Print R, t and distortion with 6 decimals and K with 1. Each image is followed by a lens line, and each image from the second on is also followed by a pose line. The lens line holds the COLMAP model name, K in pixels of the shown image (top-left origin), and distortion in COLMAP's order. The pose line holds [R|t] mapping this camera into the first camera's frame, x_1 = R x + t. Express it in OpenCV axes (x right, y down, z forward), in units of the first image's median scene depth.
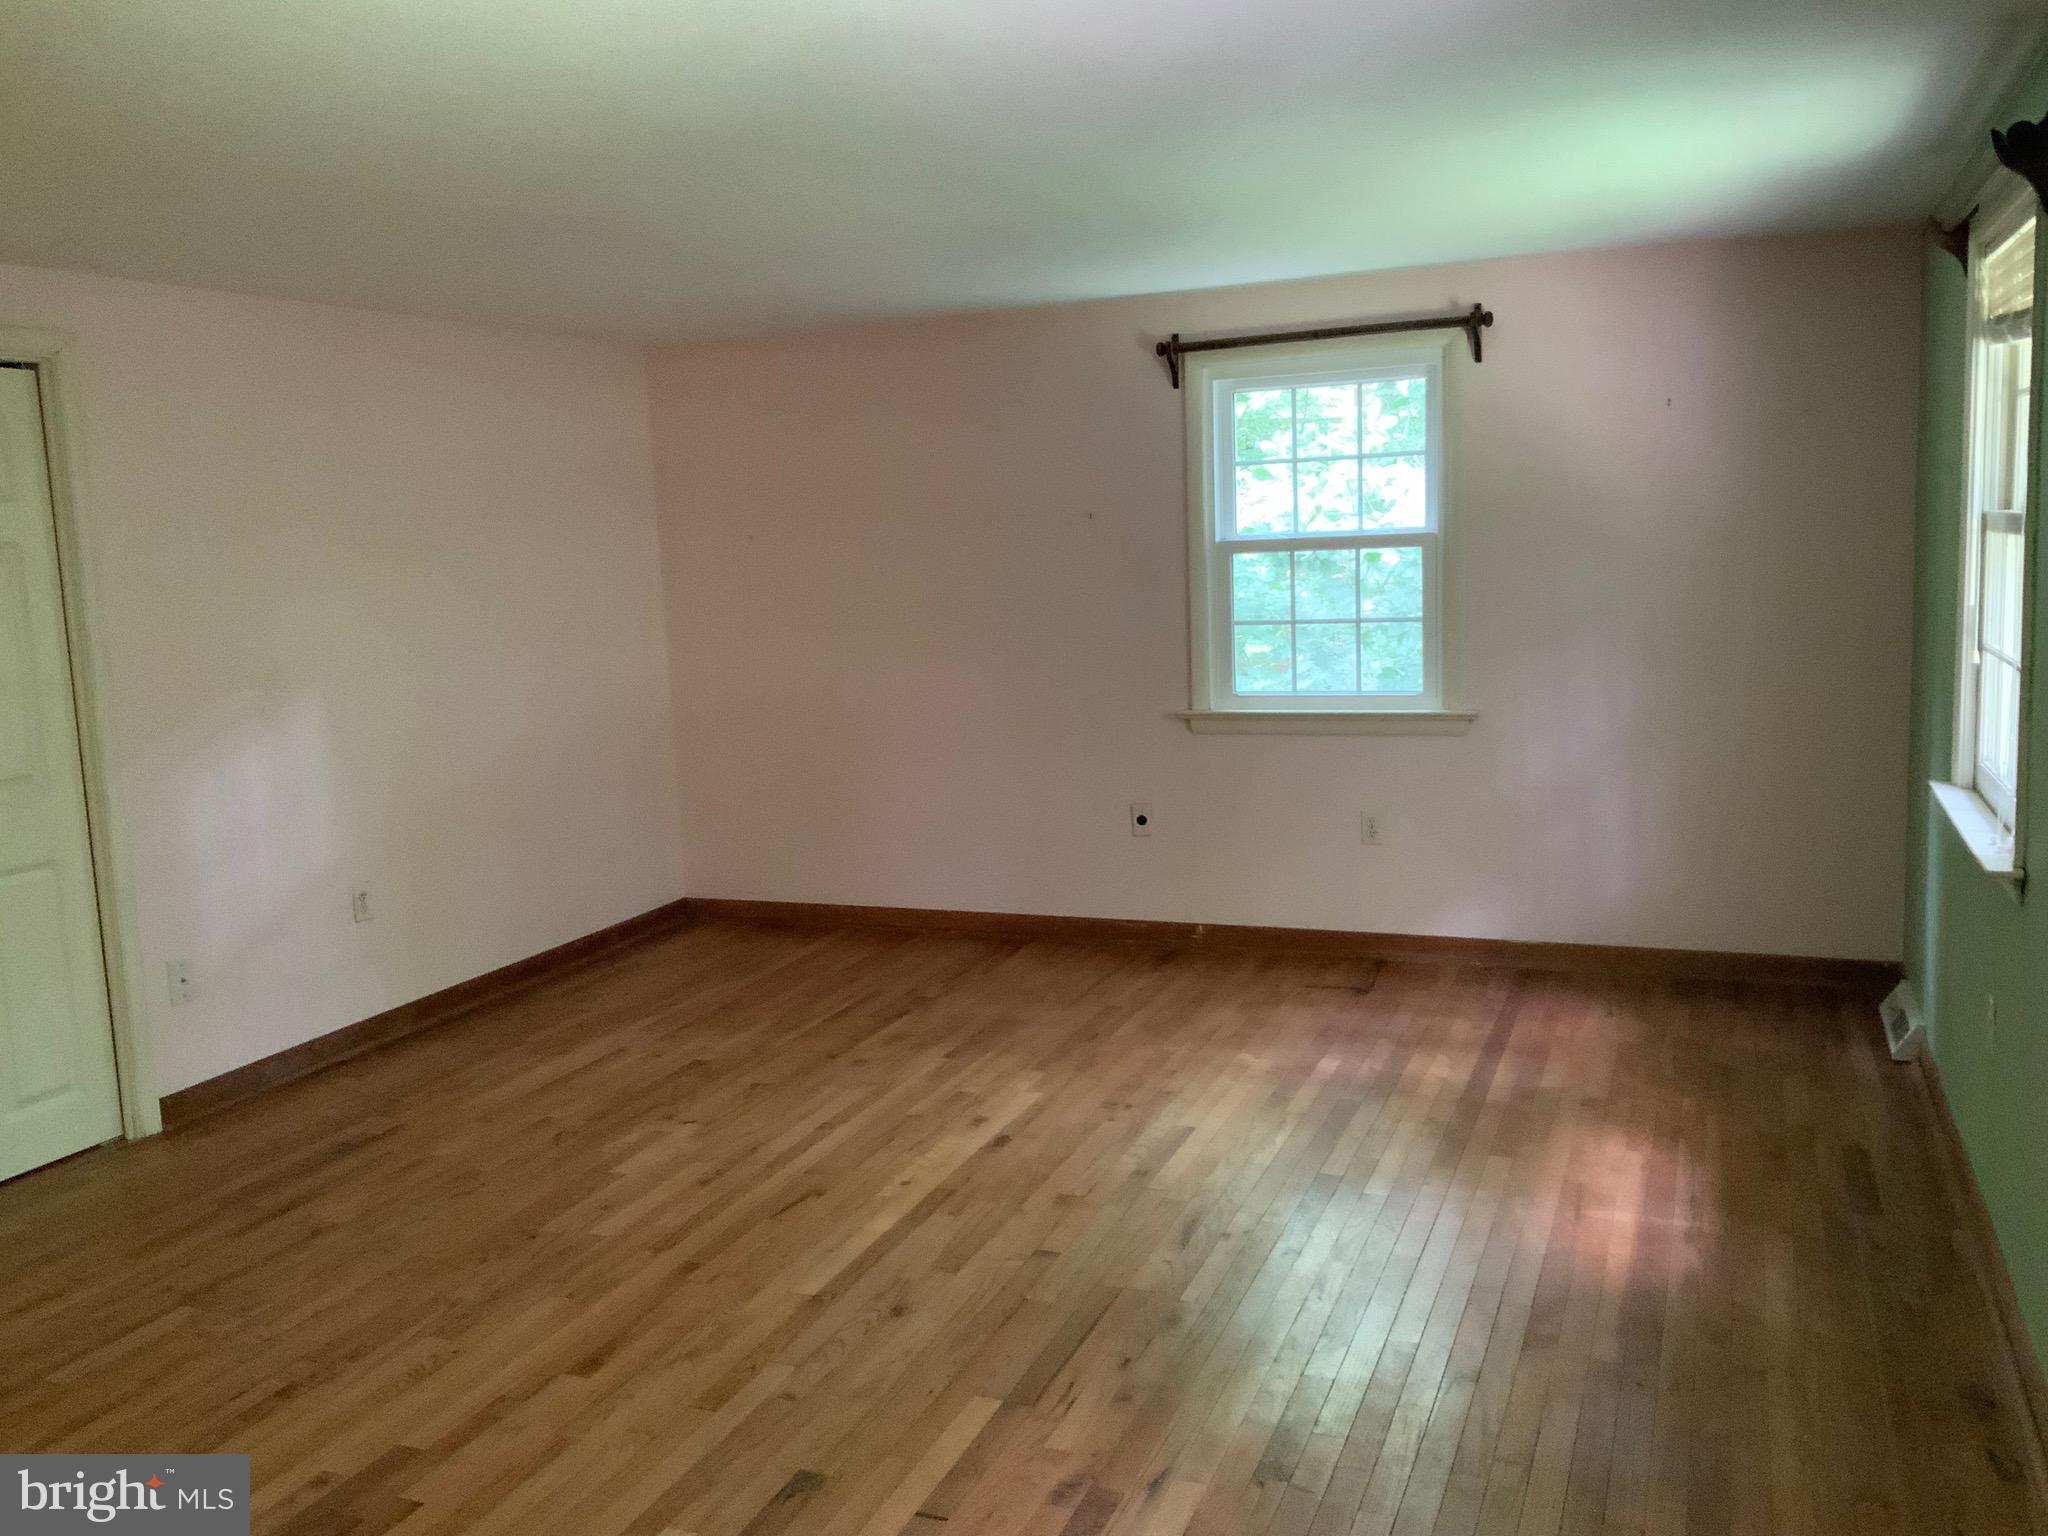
lens RADIAL K [[1708.2, 0, 1011.8], [0, 1708.2, 768.1], [0, 0, 1]] dist [0.075646, -0.127281]
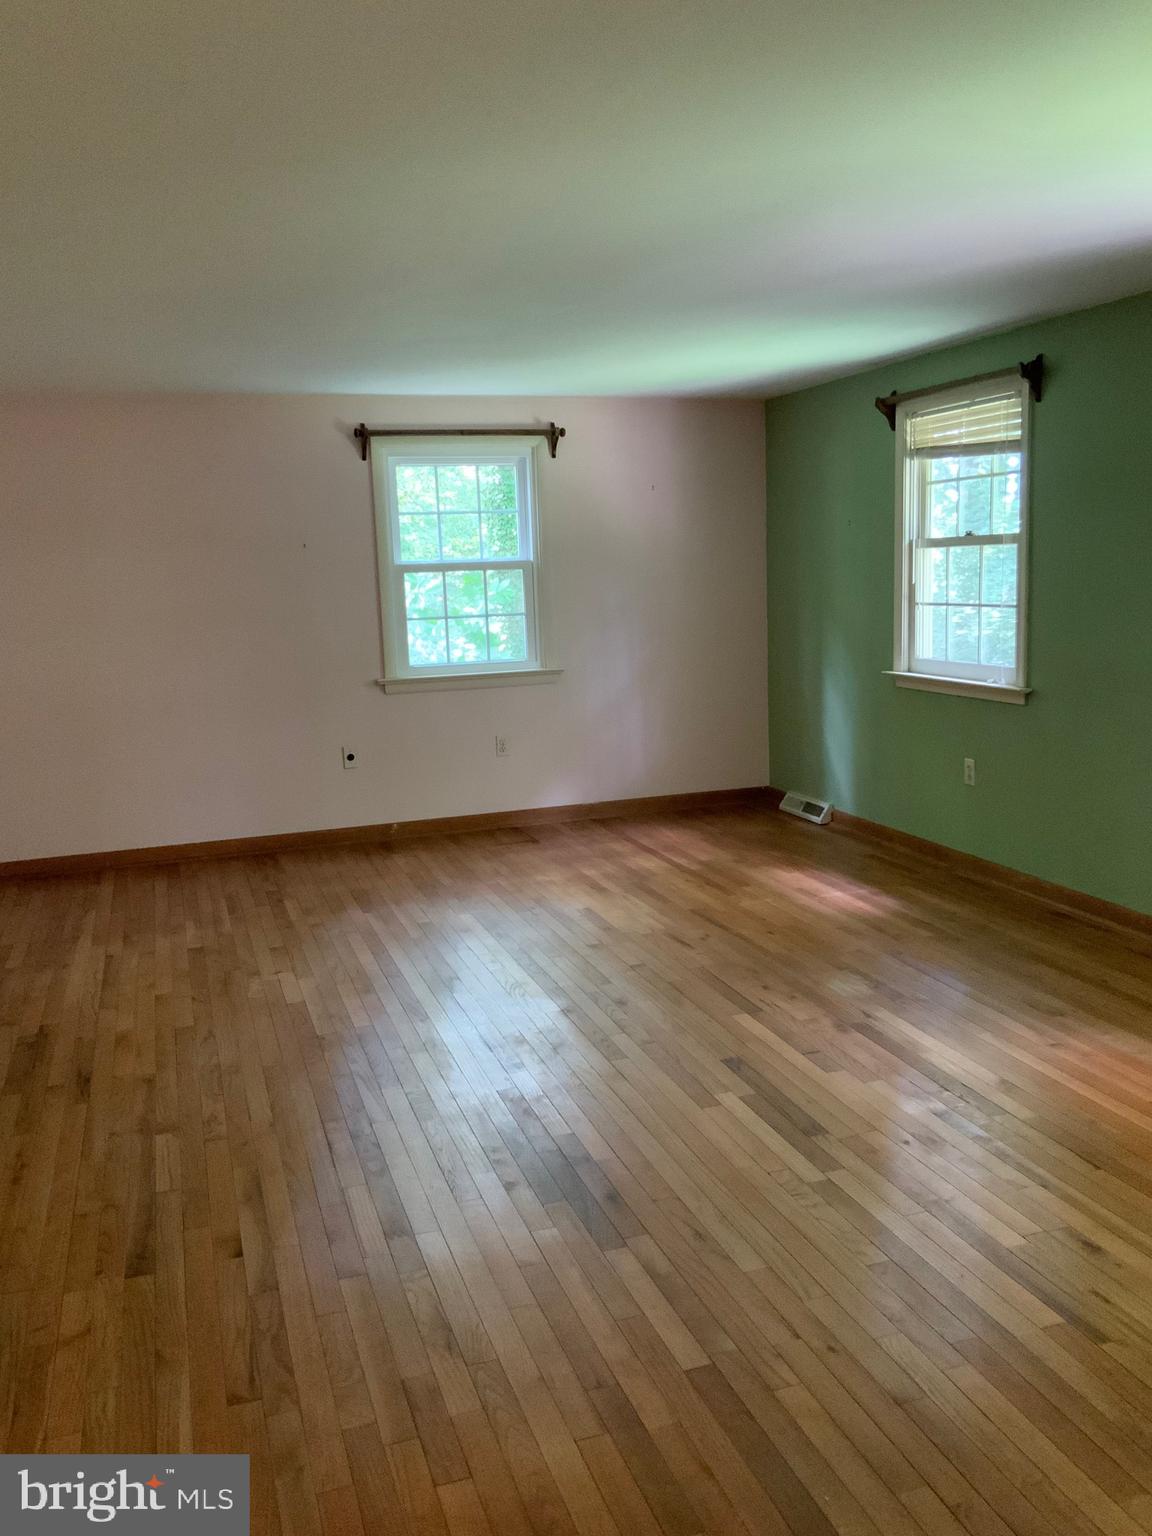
lens RADIAL K [[1281.1, 0, 585.5], [0, 1281.1, 760.6], [0, 0, 1]] dist [0.075646, -0.127281]
pose [[0.751825, -0.085648, 0.653777, -0.542142], [0.097522, 0.995067, 0.018212, 0.036715], [-0.652111, 0.050065, 0.756468, 0.050078]]
